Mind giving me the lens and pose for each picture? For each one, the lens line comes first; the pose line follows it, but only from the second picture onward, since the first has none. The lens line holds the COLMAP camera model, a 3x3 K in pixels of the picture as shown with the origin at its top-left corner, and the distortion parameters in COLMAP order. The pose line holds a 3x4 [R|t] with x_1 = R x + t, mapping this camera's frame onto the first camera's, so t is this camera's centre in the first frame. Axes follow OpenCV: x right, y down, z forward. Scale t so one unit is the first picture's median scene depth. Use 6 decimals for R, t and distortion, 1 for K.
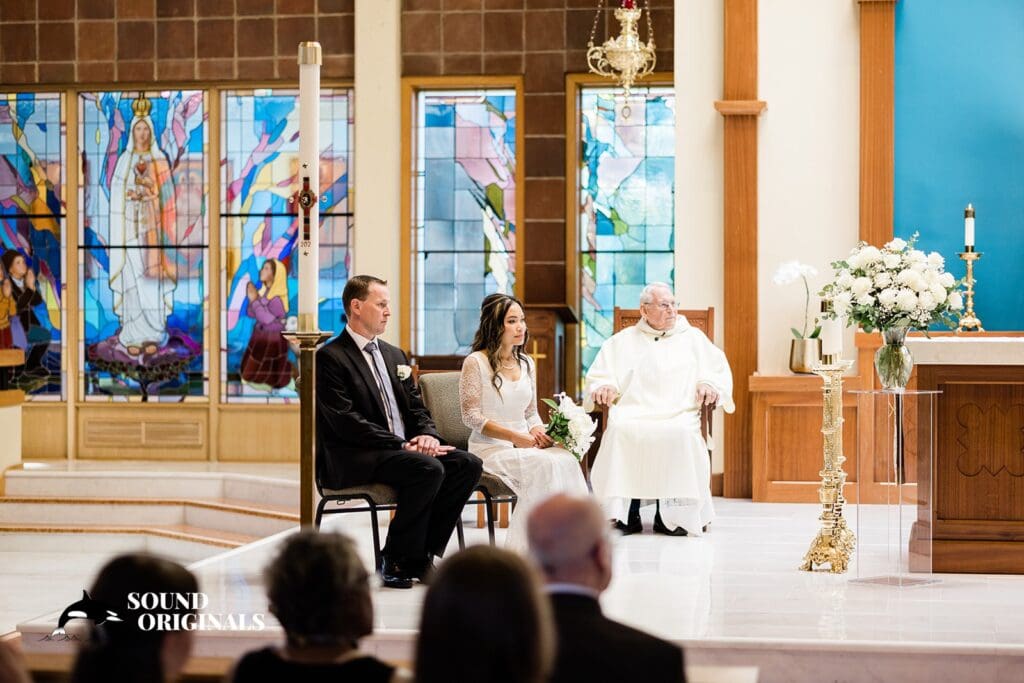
lens RADIAL K [[2489.9, 0, 512.0], [0, 2489.9, 341.5], [0, 0, 1]] dist [-0.004077, 0.100530]
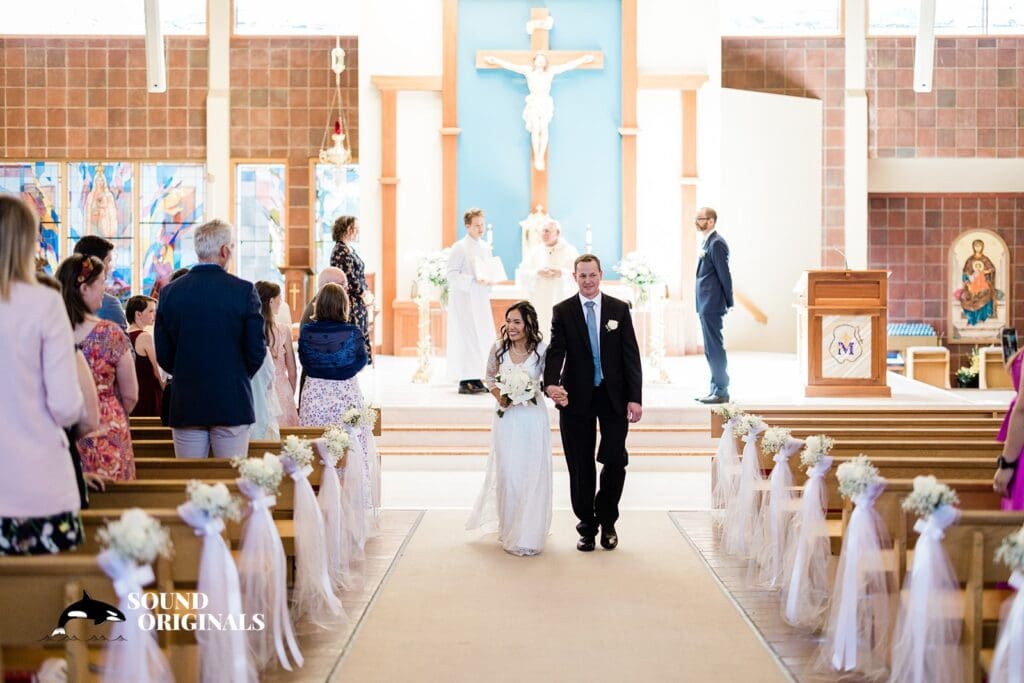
lens RADIAL K [[1490.7, 0, 537.5], [0, 1490.7, 254.3], [0, 0, 1]] dist [0.024700, -0.020916]
pose [[0.983903, 0.000034, 0.178704, -0.013730], [0.001703, 0.999953, -0.009562, -0.012224], [-0.178696, 0.009713, 0.983856, -0.283926]]
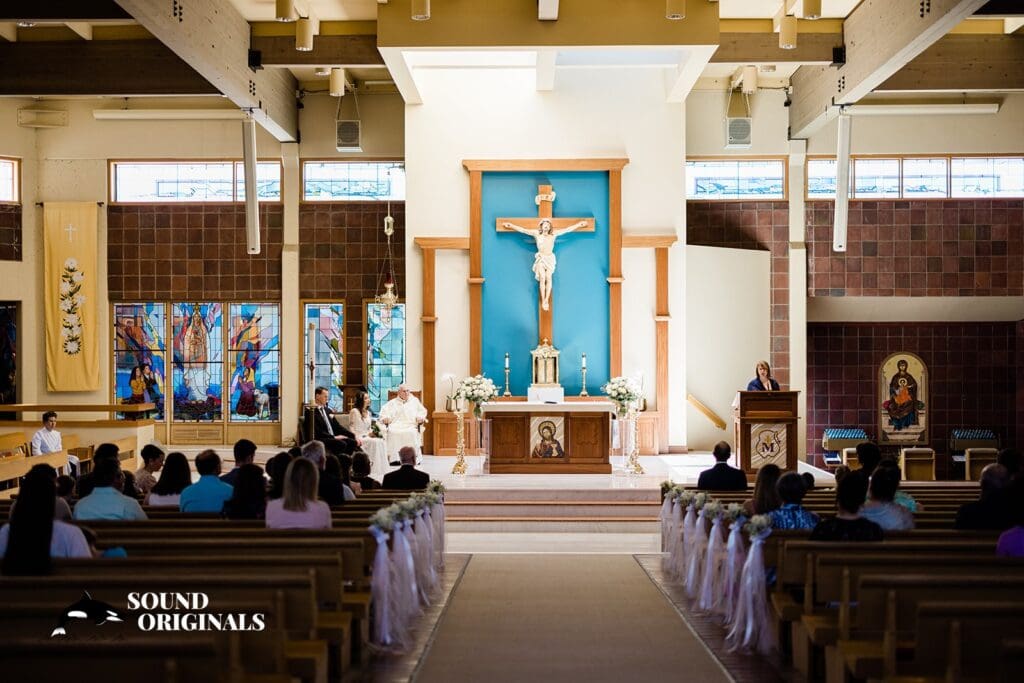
lens RADIAL K [[1485.4, 0, 512.0], [0, 1485.4, 341.5], [0, 0, 1]] dist [0.004715, 0.172520]
pose [[0.987179, -0.001035, 0.159611, -0.073009], [0.004645, 0.999742, -0.022249, -0.024315], [-0.159547, 0.022706, 0.986929, -0.592896]]
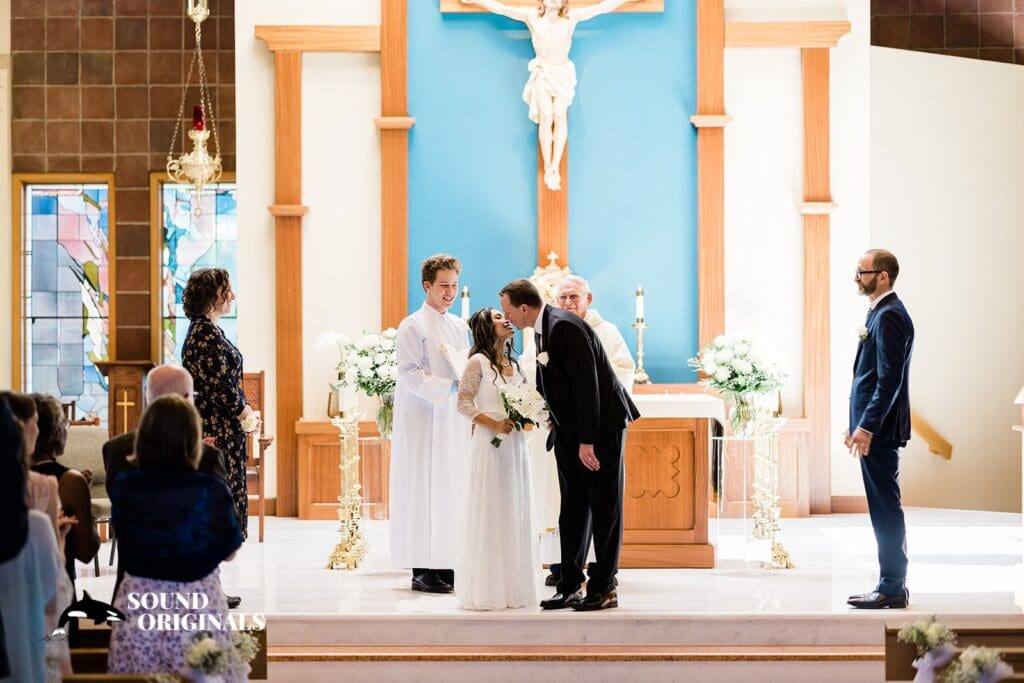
lens RADIAL K [[2436.9, 0, 512.0], [0, 2436.9, 341.5], [0, 0, 1]] dist [0.034196, -0.074182]
pose [[0.985869, -0.004253, 0.167462, -0.003859], [0.005828, 0.999943, -0.008911, -0.012510], [-0.167415, 0.009761, 0.985838, -0.206619]]
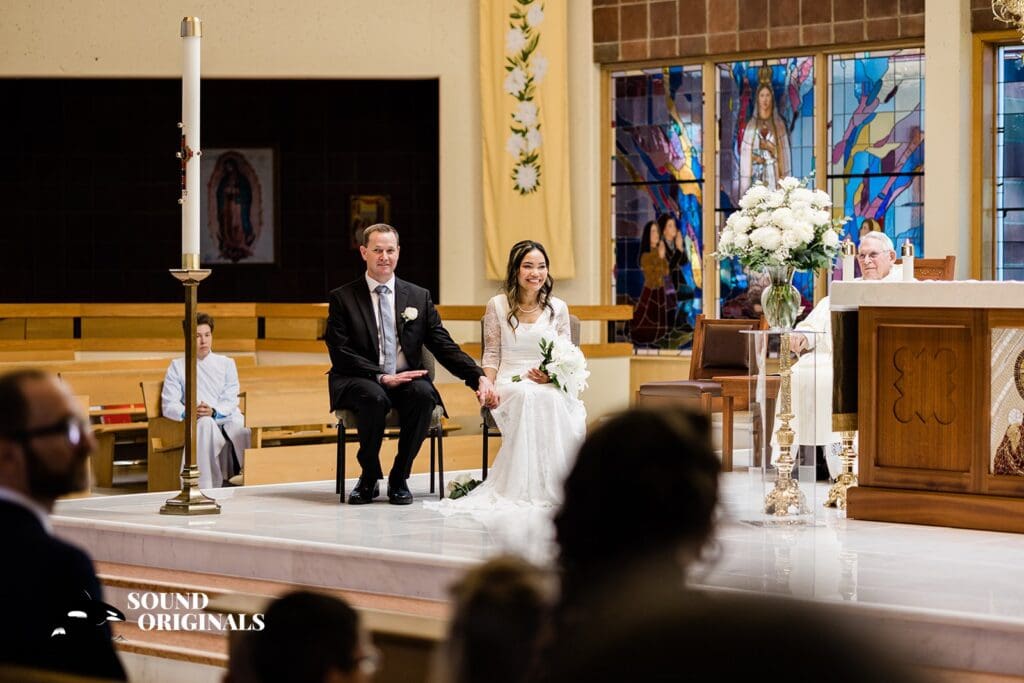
lens RADIAL K [[2547.1, 0, 512.0], [0, 2547.1, 341.5], [0, 0, 1]] dist [-0.046437, -0.251554]
pose [[0.829778, 0.013253, -0.557935, 0.366000], [-0.009982, 0.999911, 0.008907, 0.009277], [0.558004, -0.001822, 0.829837, 0.058404]]
